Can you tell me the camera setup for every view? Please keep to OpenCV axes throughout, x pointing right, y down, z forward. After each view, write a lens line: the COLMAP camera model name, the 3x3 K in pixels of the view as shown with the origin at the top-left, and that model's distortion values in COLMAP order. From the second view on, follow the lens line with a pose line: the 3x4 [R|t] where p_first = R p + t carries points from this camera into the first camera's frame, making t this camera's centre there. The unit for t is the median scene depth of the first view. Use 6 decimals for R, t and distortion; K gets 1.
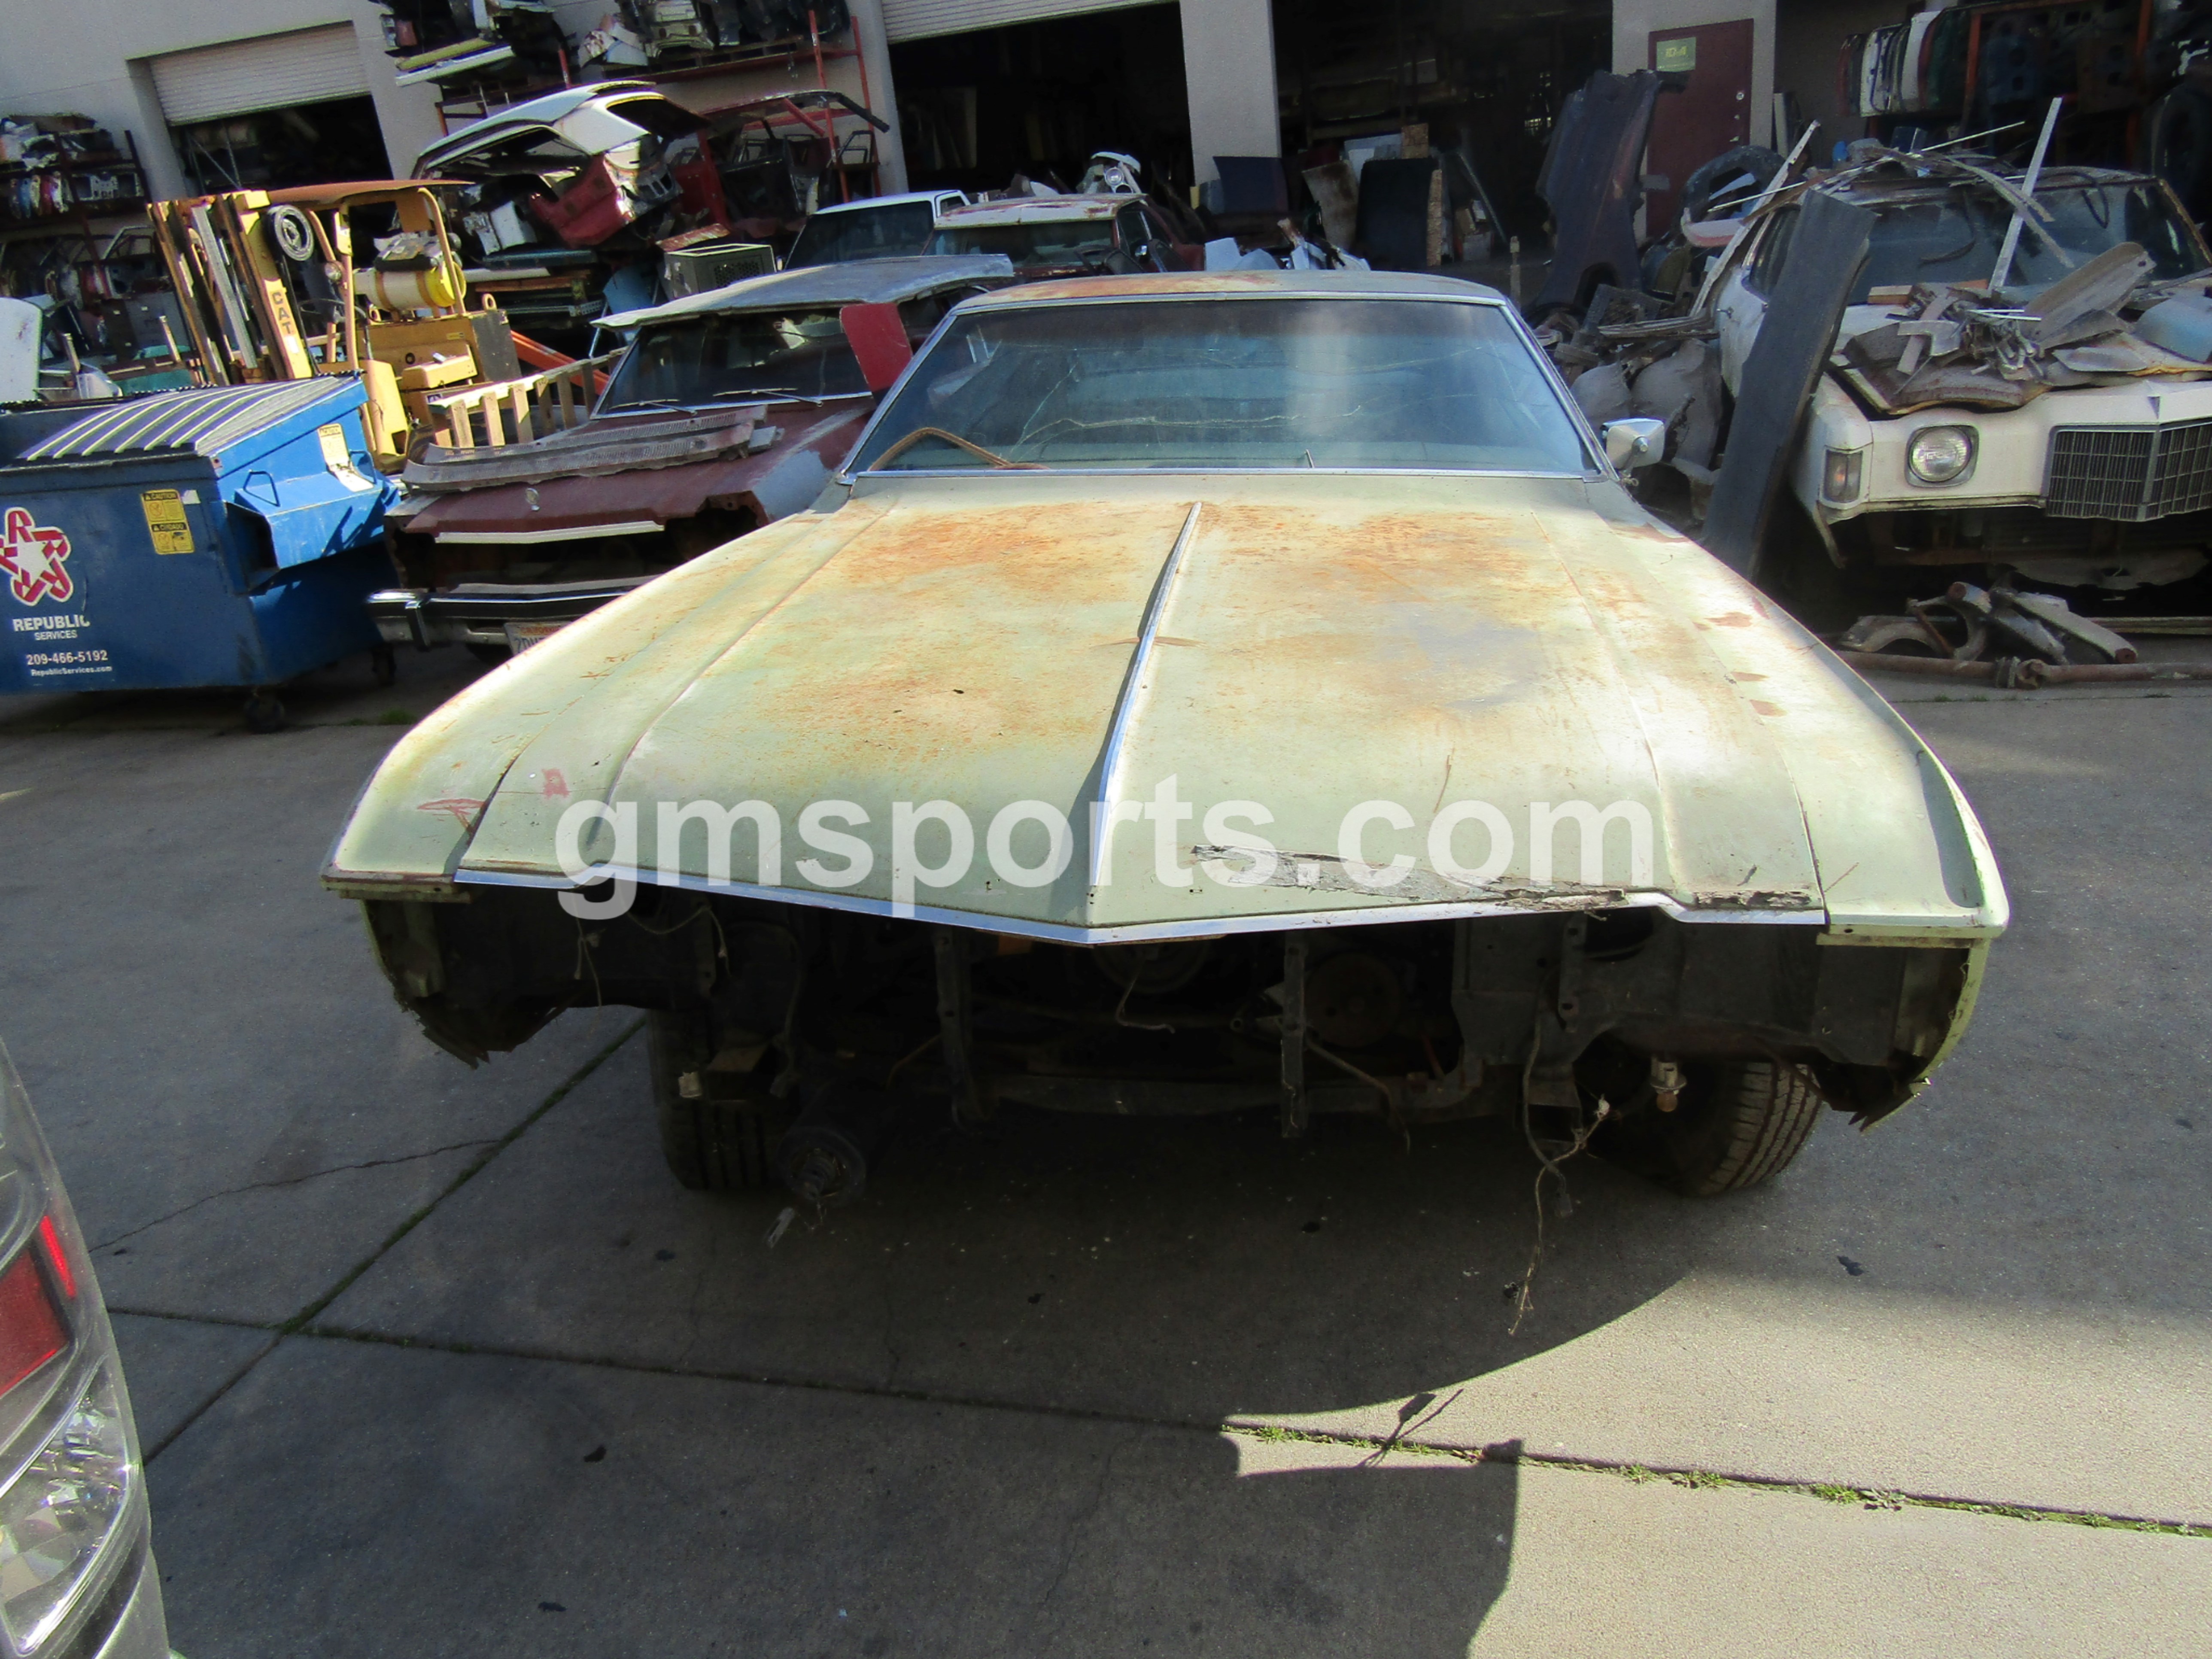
lens RADIAL K [[1583.1, 0, 1106.0], [0, 1583.1, 829.5], [0, 0, 1]] dist [-0.004927, 0.004127]
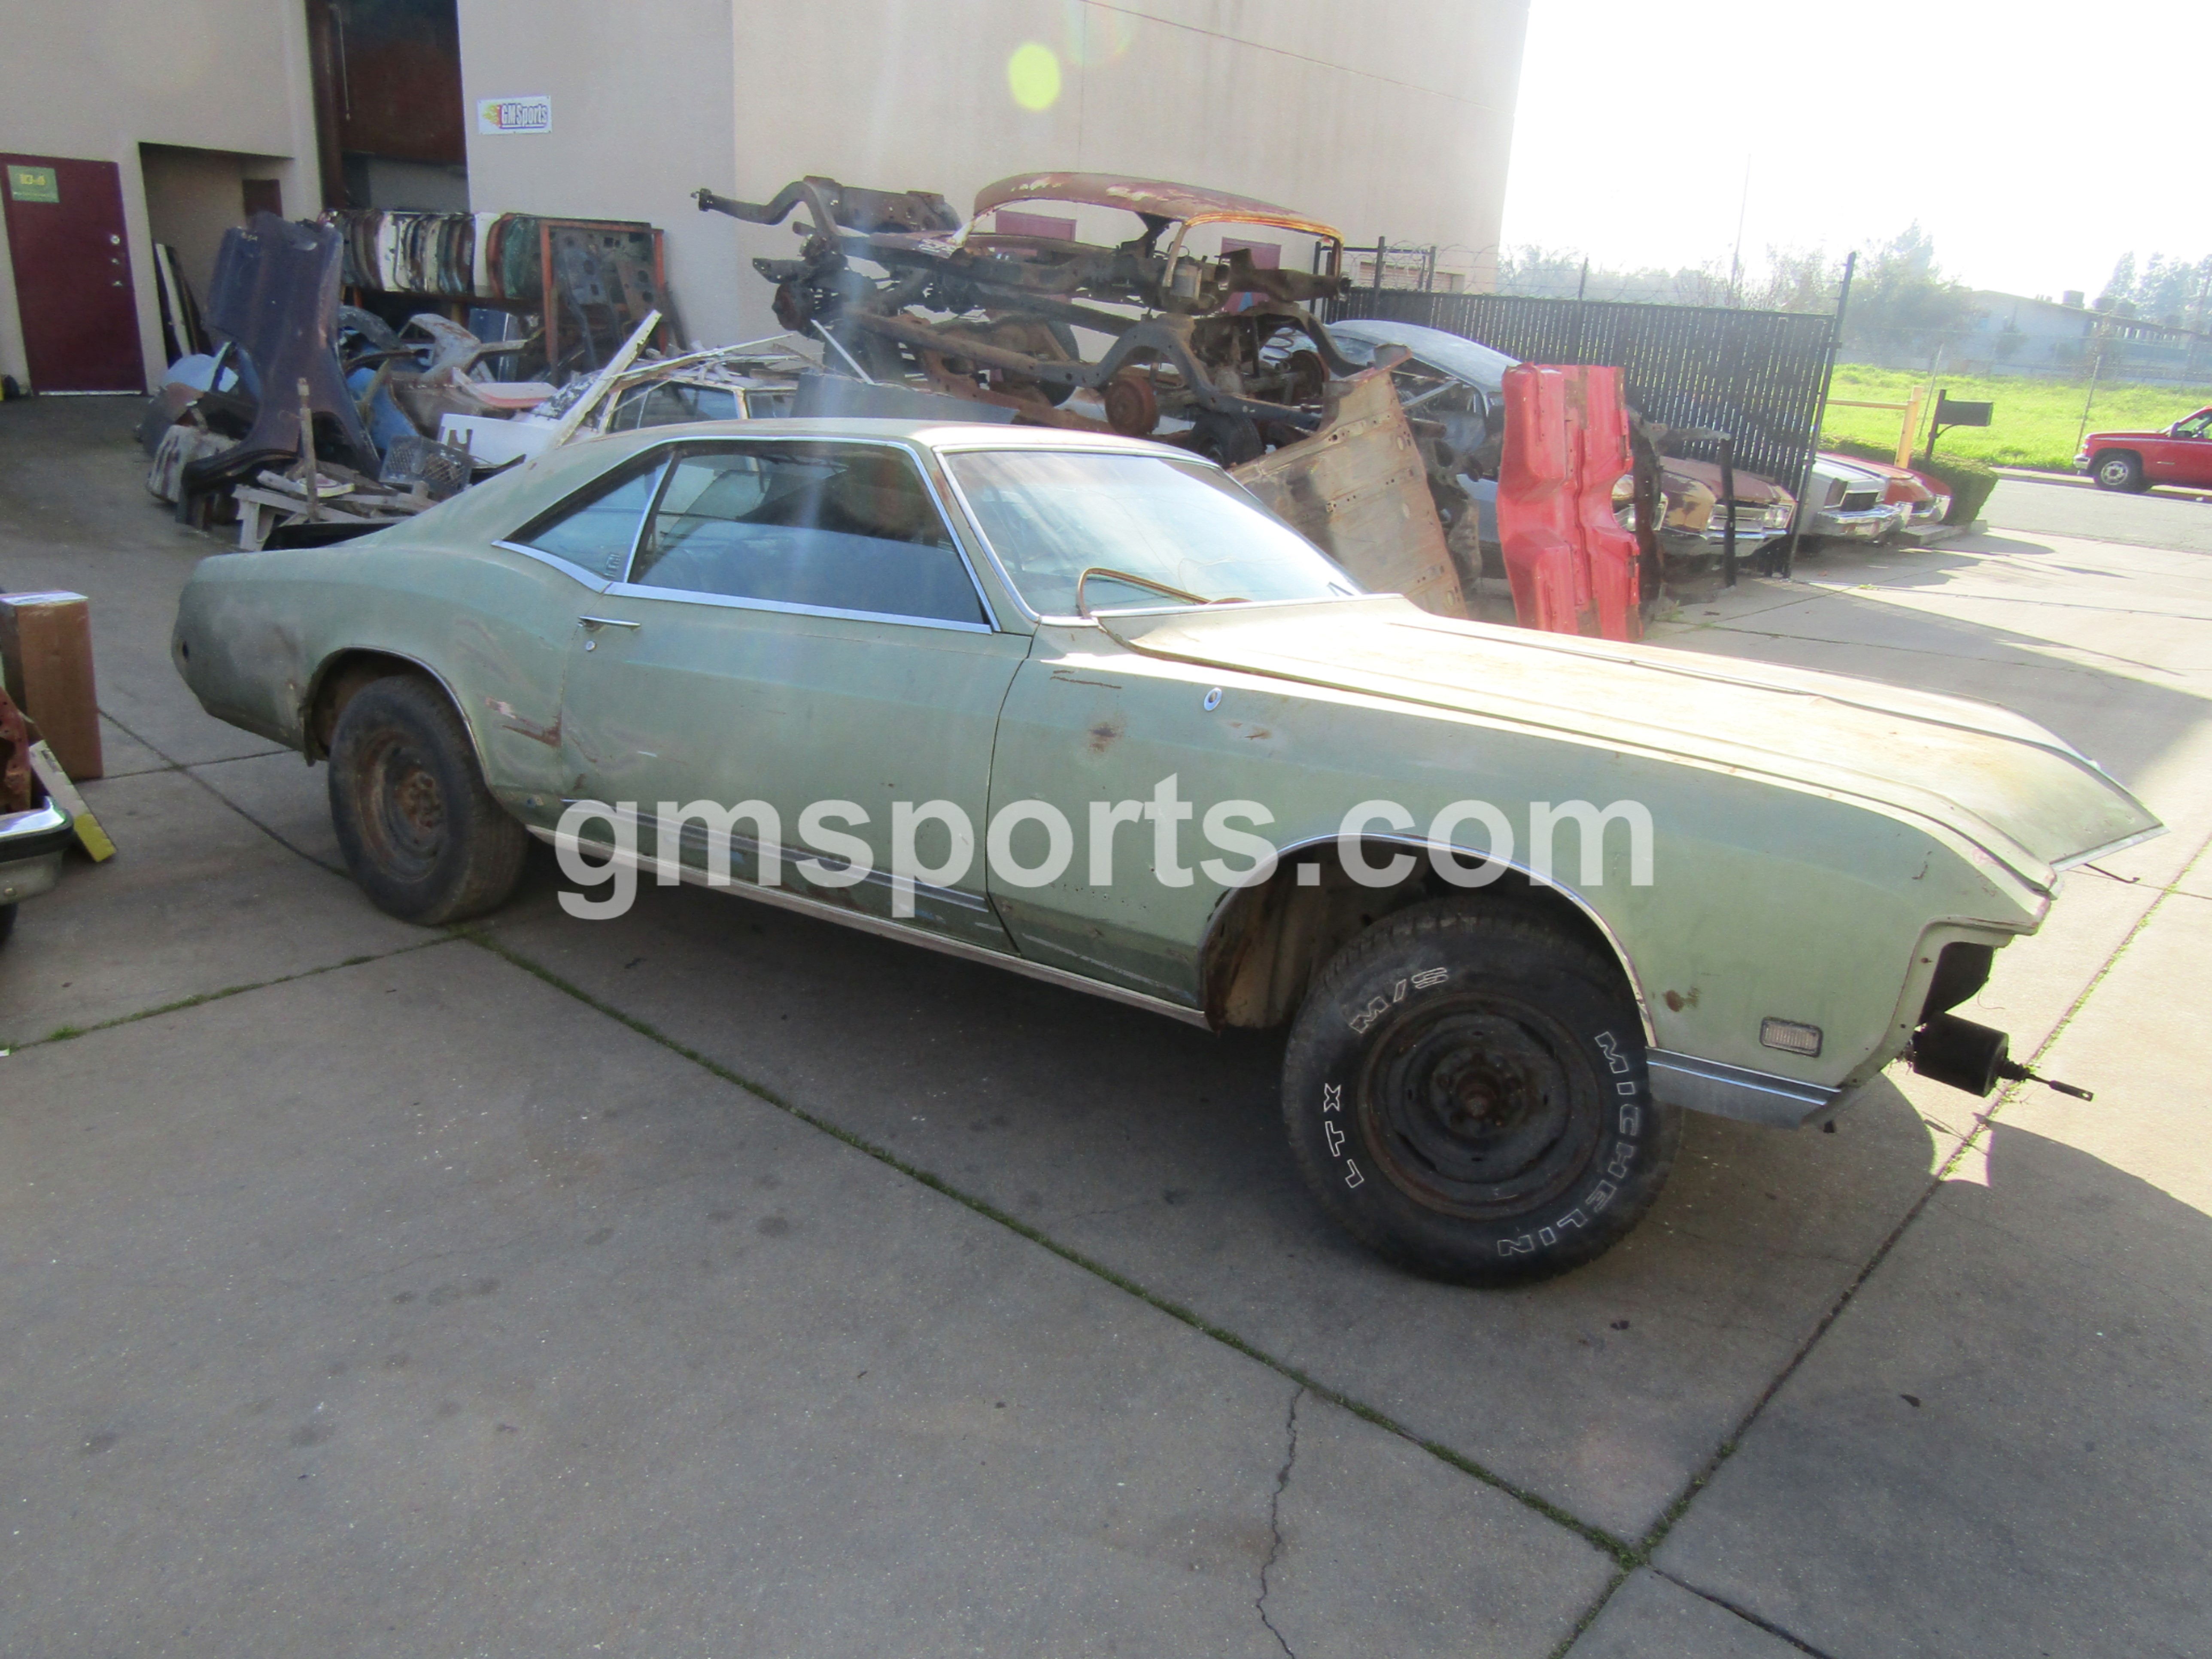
lens RADIAL K [[1583.1, 0, 1106.0], [0, 1583.1, 829.5], [0, 0, 1]] dist [-0.004927, 0.004127]
pose [[0.447632, -0.152023, 0.881201, -1.176157], [0.236599, 0.970458, 0.047234, -0.164258], [-0.862349, 0.187348, 0.470377, 0.659648]]
